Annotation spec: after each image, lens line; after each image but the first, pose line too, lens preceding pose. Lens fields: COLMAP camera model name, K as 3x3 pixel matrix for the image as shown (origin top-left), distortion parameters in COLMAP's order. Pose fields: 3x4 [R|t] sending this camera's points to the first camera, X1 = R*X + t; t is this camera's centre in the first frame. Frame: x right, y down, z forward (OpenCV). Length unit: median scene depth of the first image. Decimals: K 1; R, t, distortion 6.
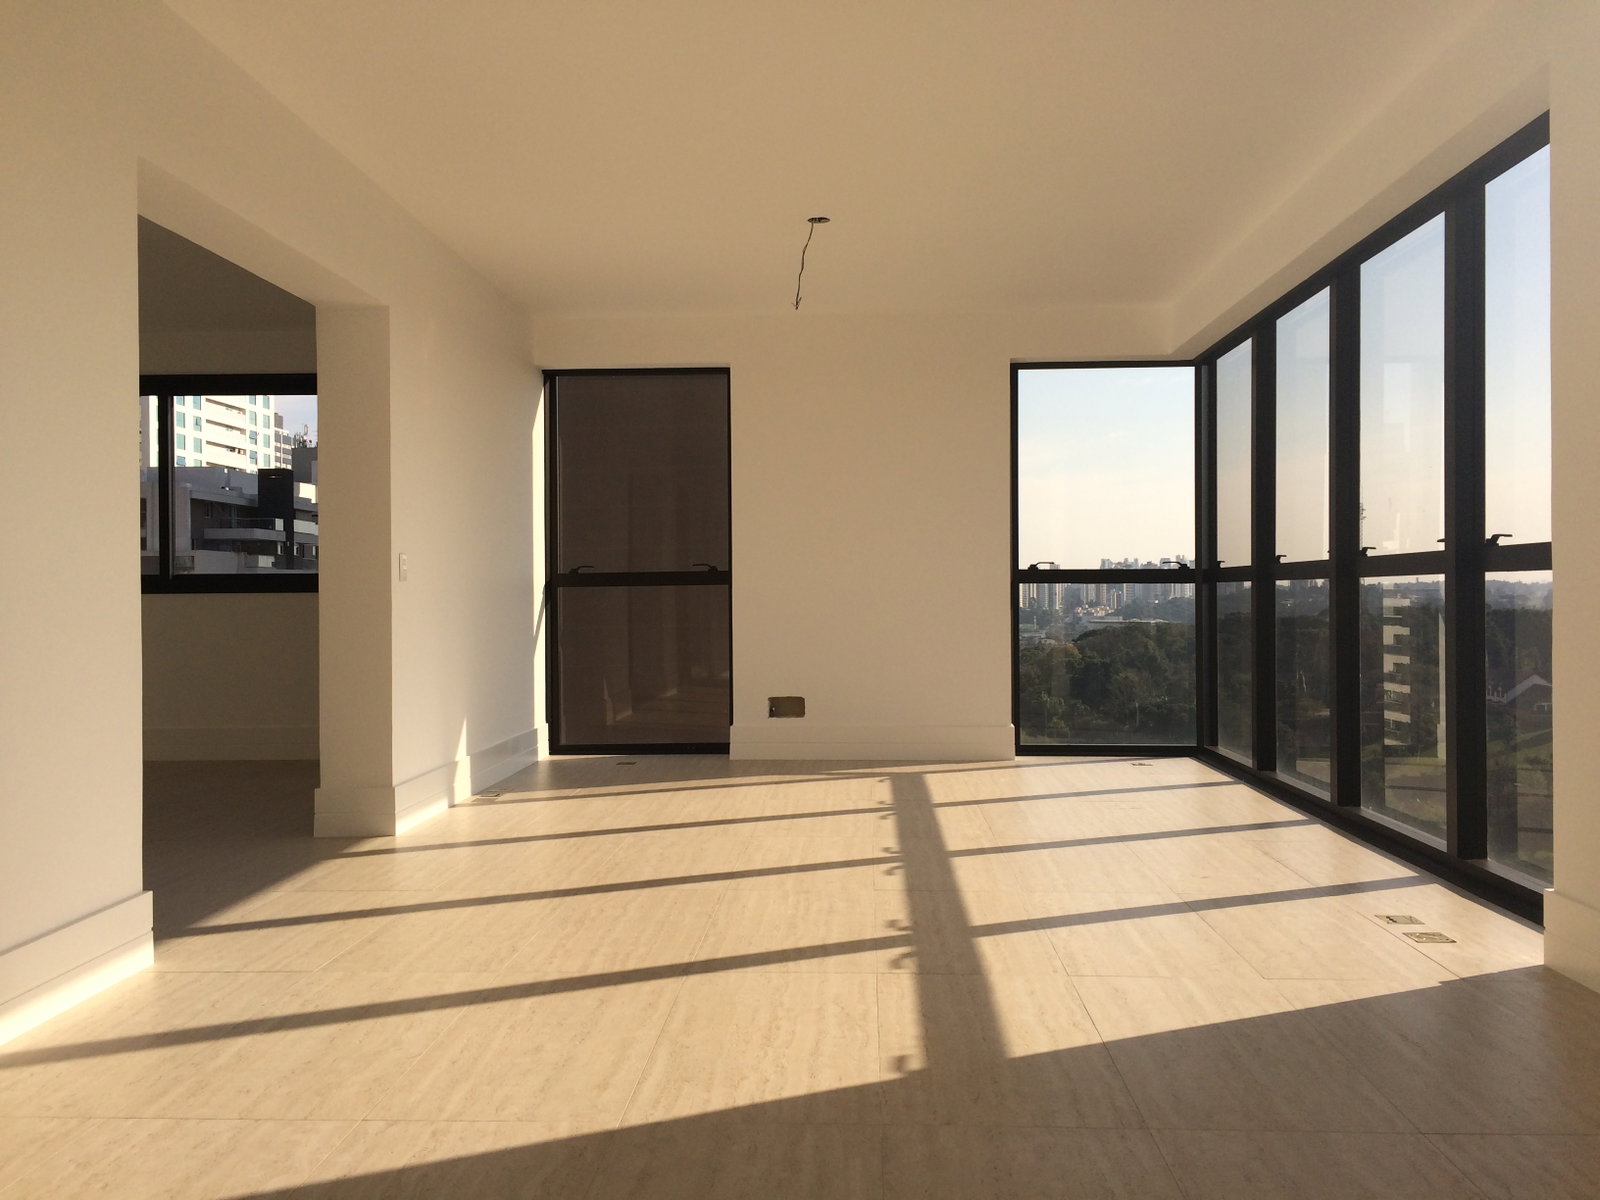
lens RADIAL K [[1365.8, 0, 800.0], [0, 1365.8, 600.0], [0, 0, 1]] dist [0.067650, -0.080141]
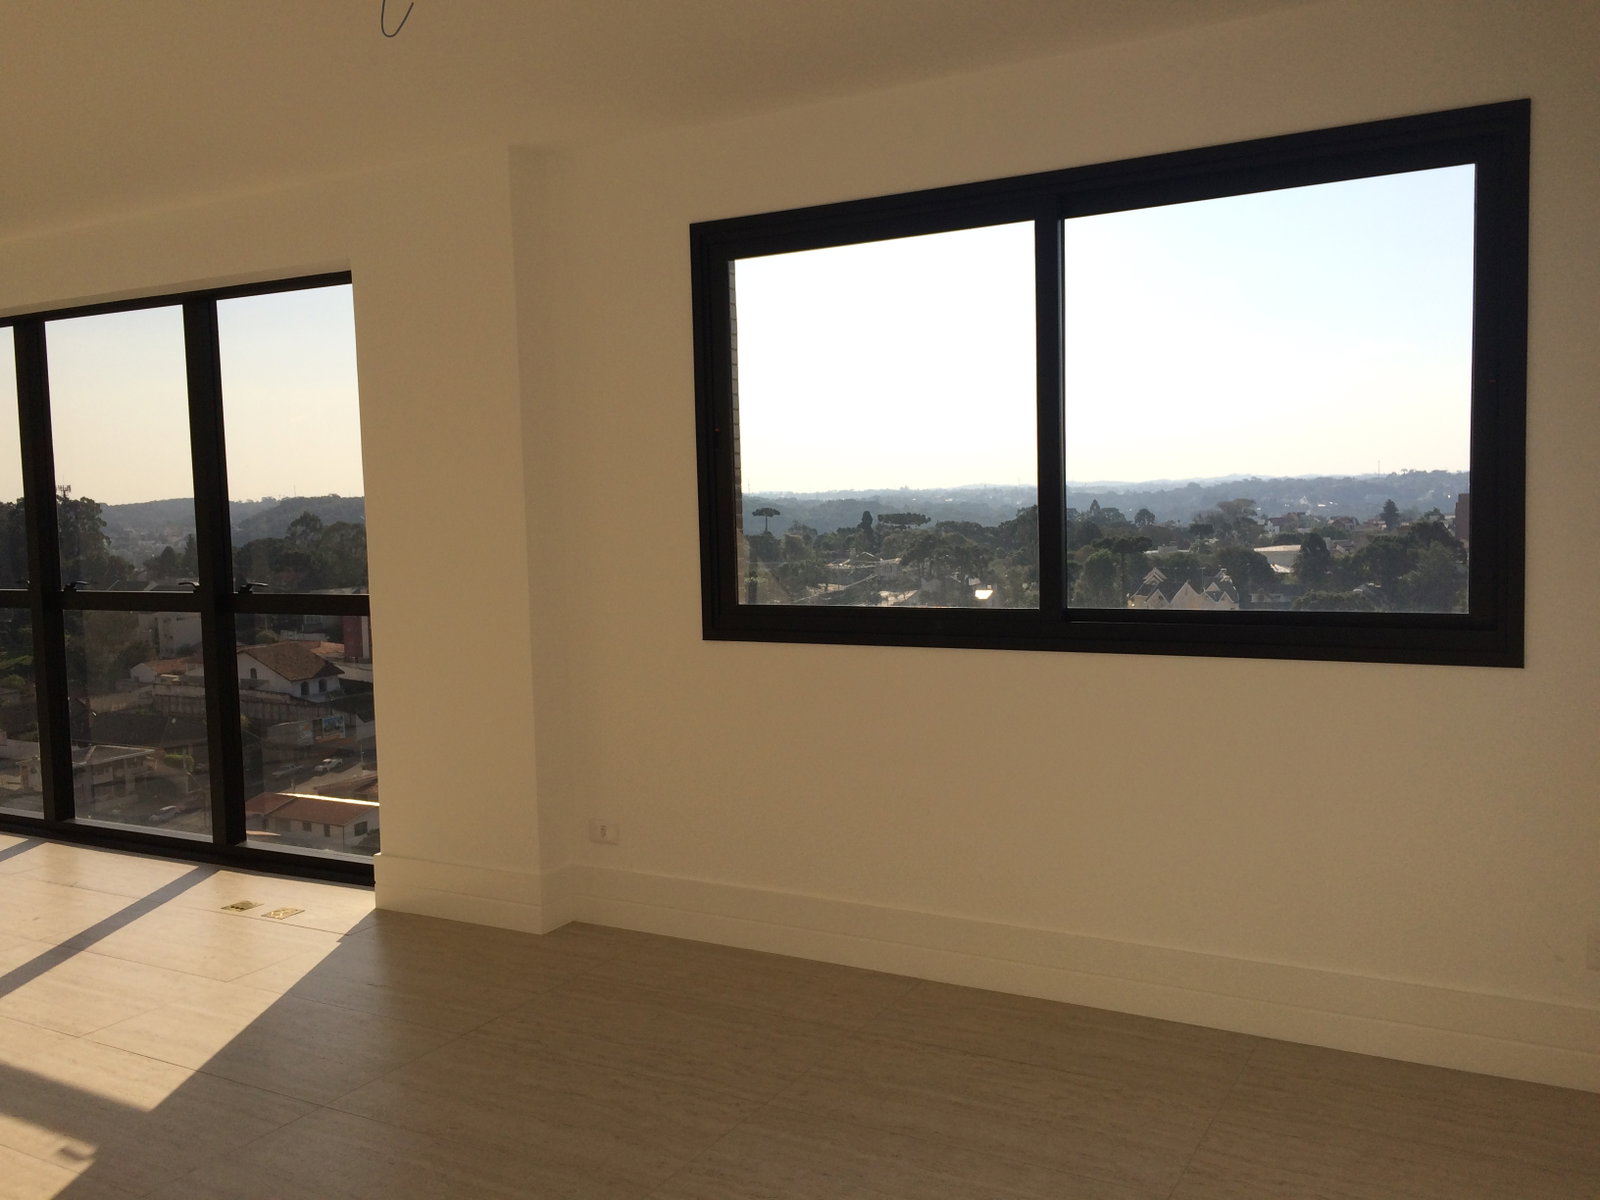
lens RADIAL K [[1365.8, 0, 800.0], [0, 1365.8, 600.0], [0, 0, 1]] dist [0.067650, -0.080141]
pose [[0.449169, -0.070618, 0.890652, -0.507775], [0.027933, 0.997494, 0.065002, -0.131520], [-0.893010, -0.004318, 0.450016, -0.011681]]
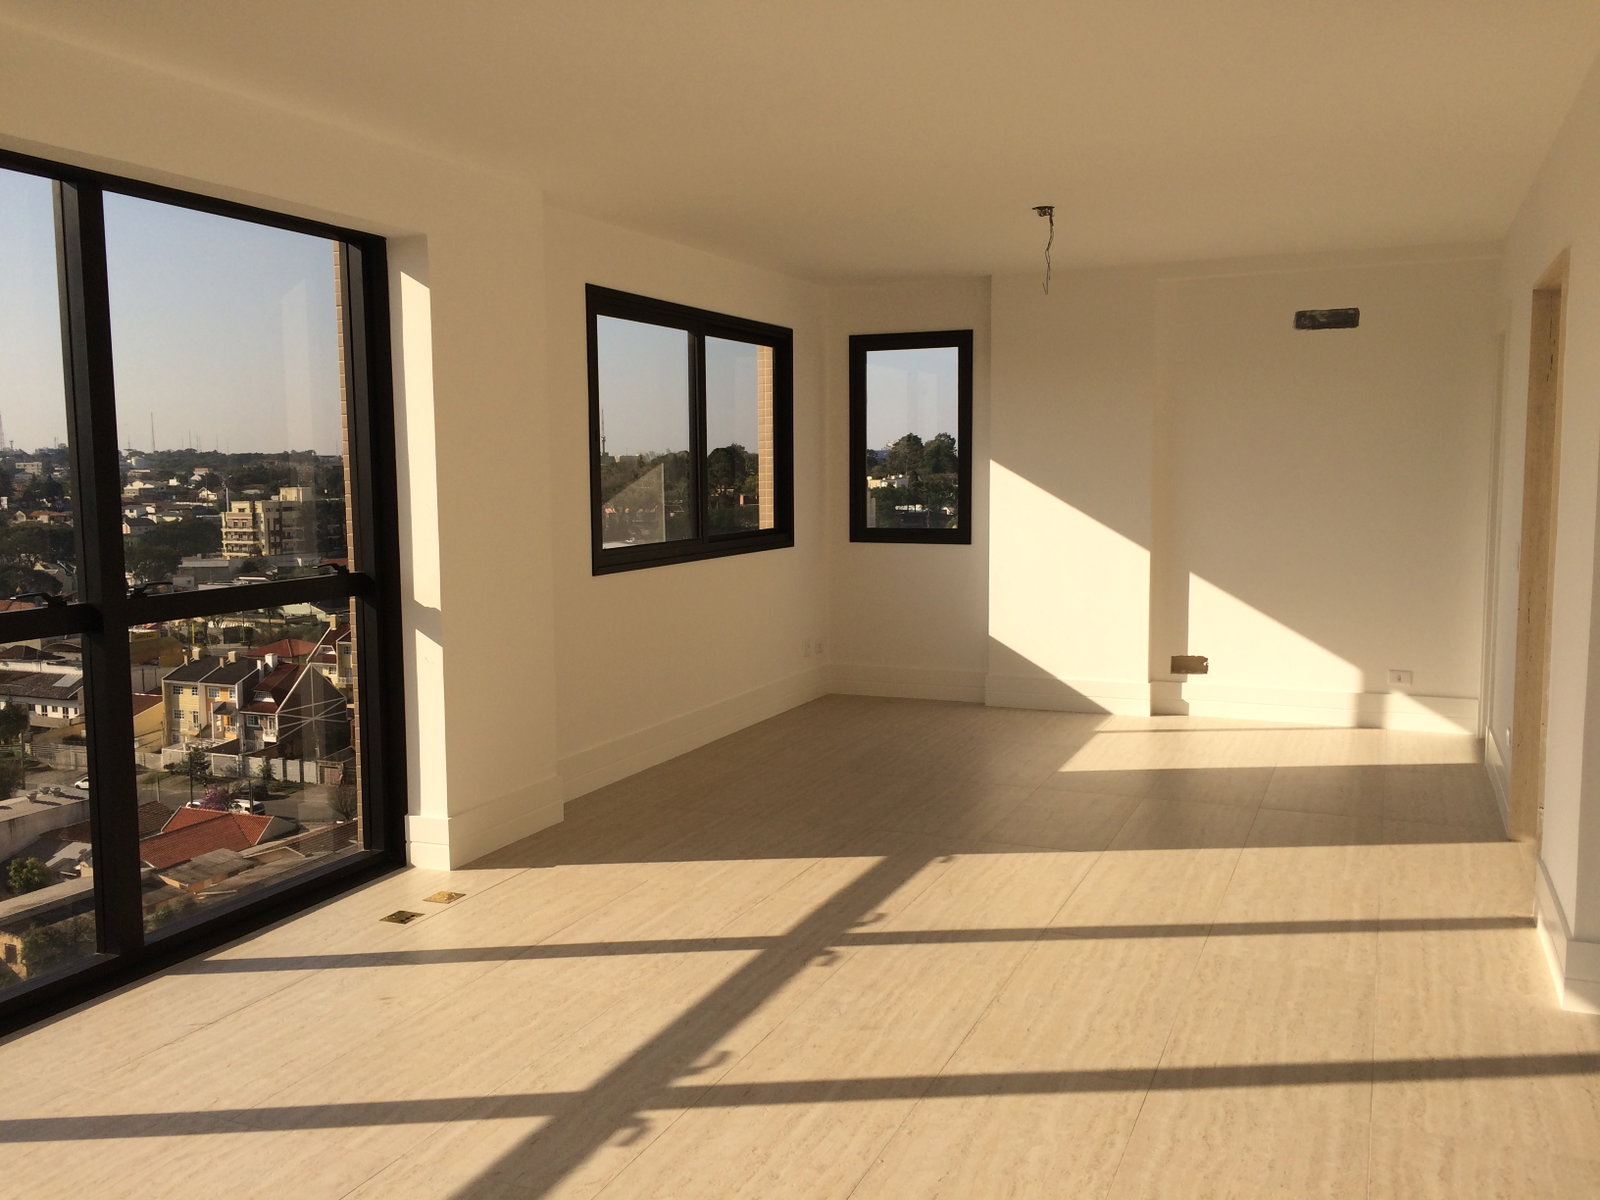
lens RADIAL K [[1365.8, 0, 800.0], [0, 1365.8, 600.0], [0, 0, 1]] dist [0.067650, -0.080141]
pose [[-0.935989, -0.017975, 0.351570, -0.311870], [0.018369, 0.994841, 0.099768, -0.158427], [-0.351549, 0.099840, -0.930830, 2.241382]]
